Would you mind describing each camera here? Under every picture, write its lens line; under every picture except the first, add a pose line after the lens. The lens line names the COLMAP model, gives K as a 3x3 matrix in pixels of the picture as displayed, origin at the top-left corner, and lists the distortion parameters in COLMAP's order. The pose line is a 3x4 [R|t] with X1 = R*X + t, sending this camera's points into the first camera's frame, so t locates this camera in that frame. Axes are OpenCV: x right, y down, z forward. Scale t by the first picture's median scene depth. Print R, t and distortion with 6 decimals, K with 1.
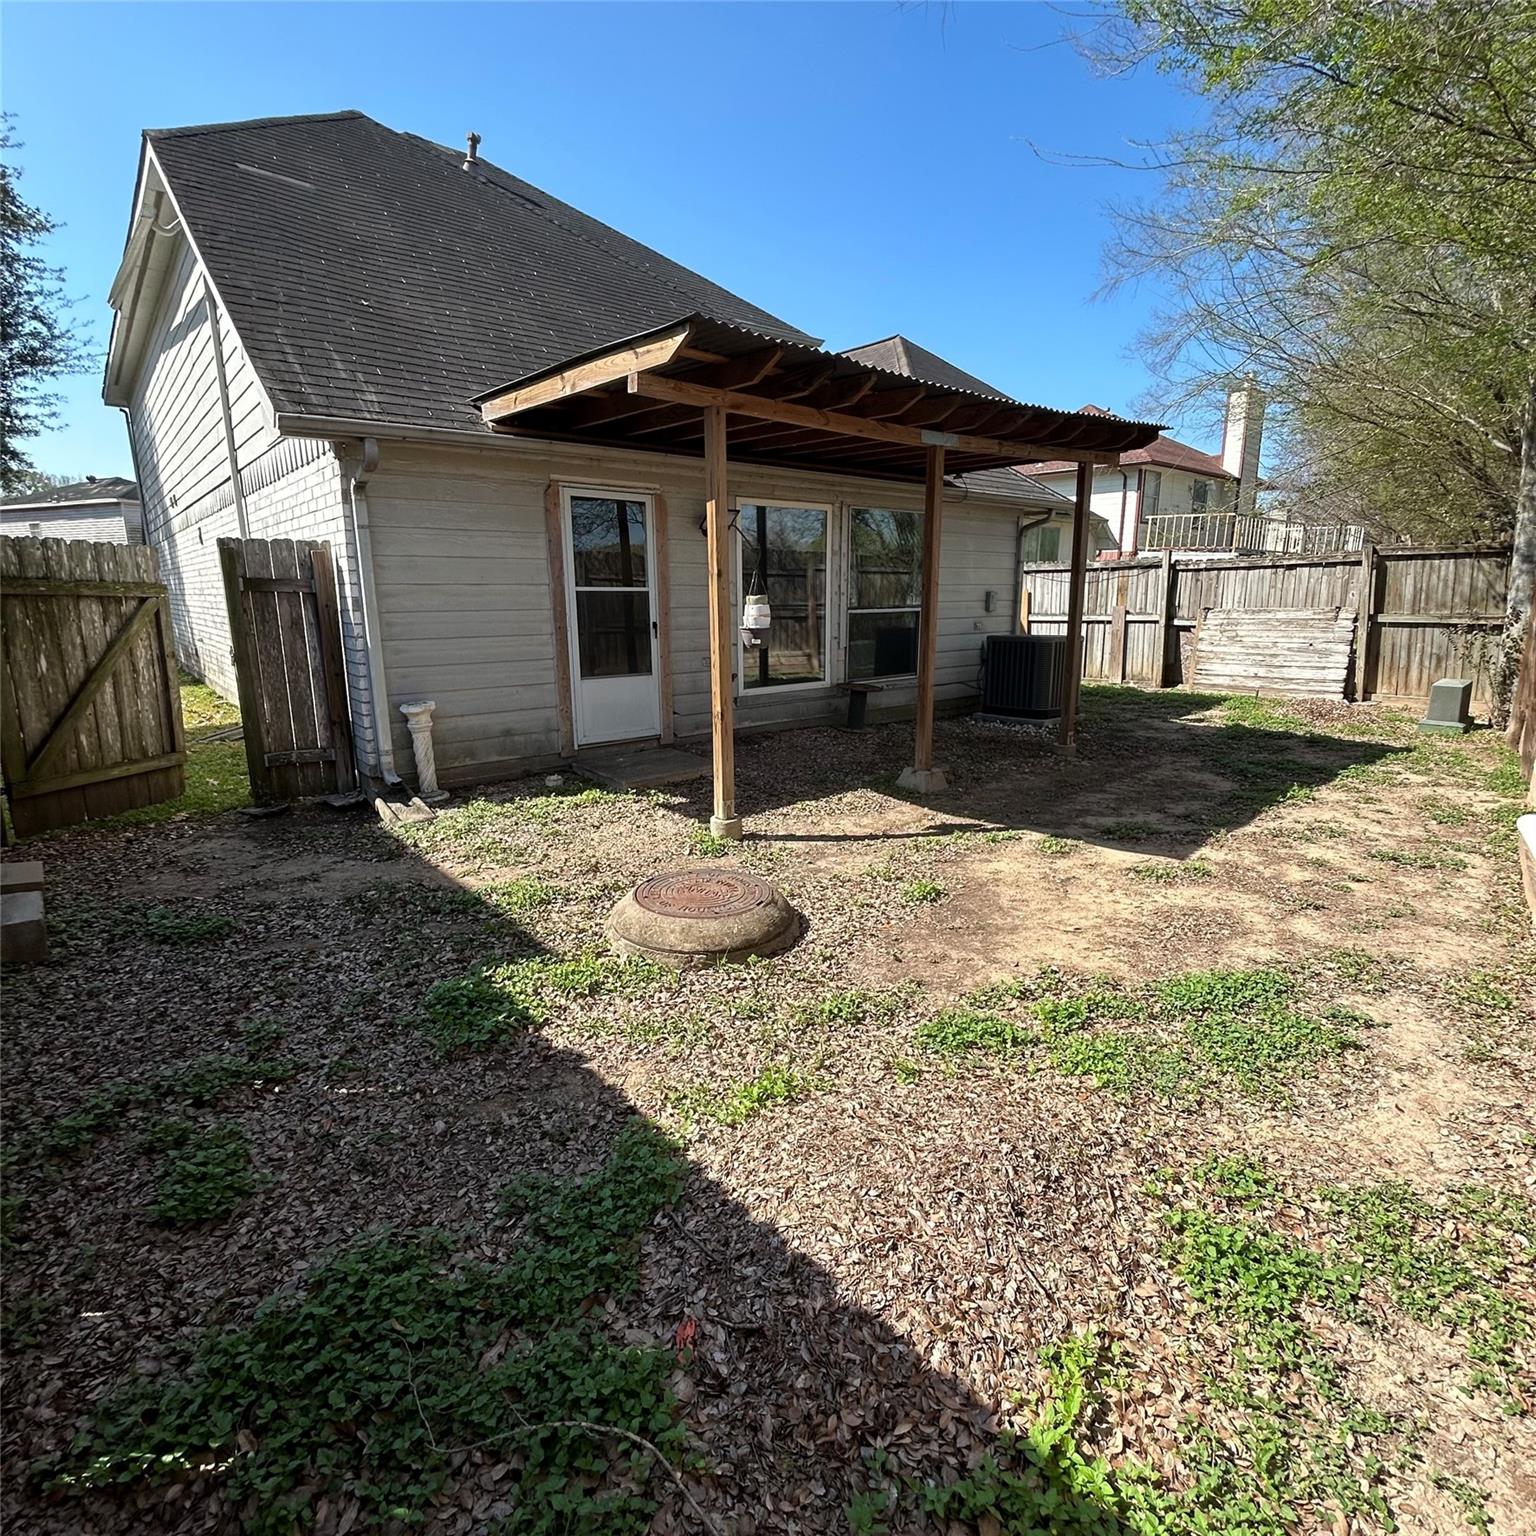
lens RADIAL K [[835.1, 0, 768.0], [0, 835.1, 768.0], [0, 0, 1]] dist [0.000680, 0.000530]
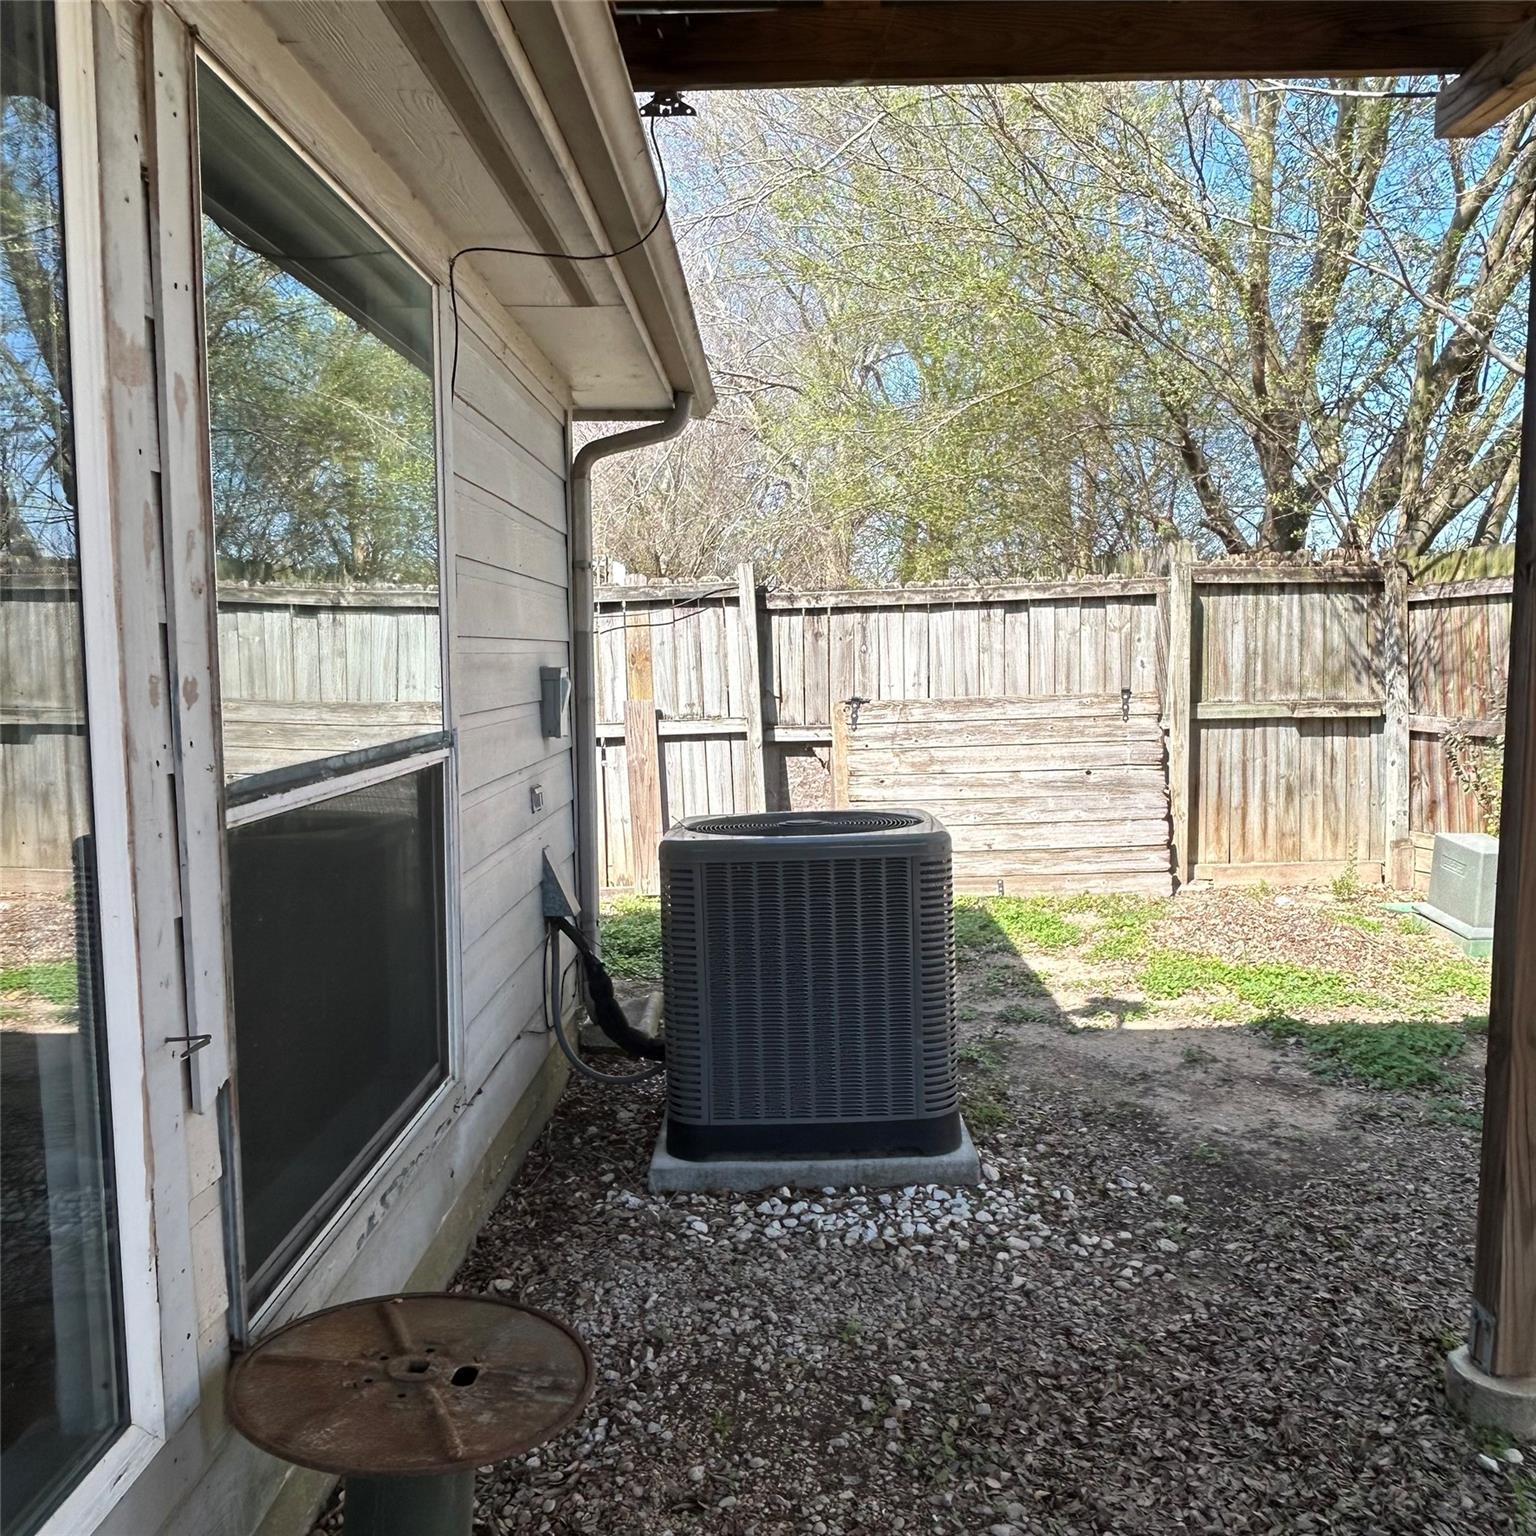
lens RADIAL K [[1314.8, 0, 768.0], [0, 1314.8, 768.0], [0, 0, 1]] dist [-0.000116, -0.002799]
pose [[0.651832, -0.074024, 0.754742, -0.007387], [0.167733, 0.984649, -0.048289, -0.146414], [-0.739582, 0.158071, 0.654242, 0.666304]]
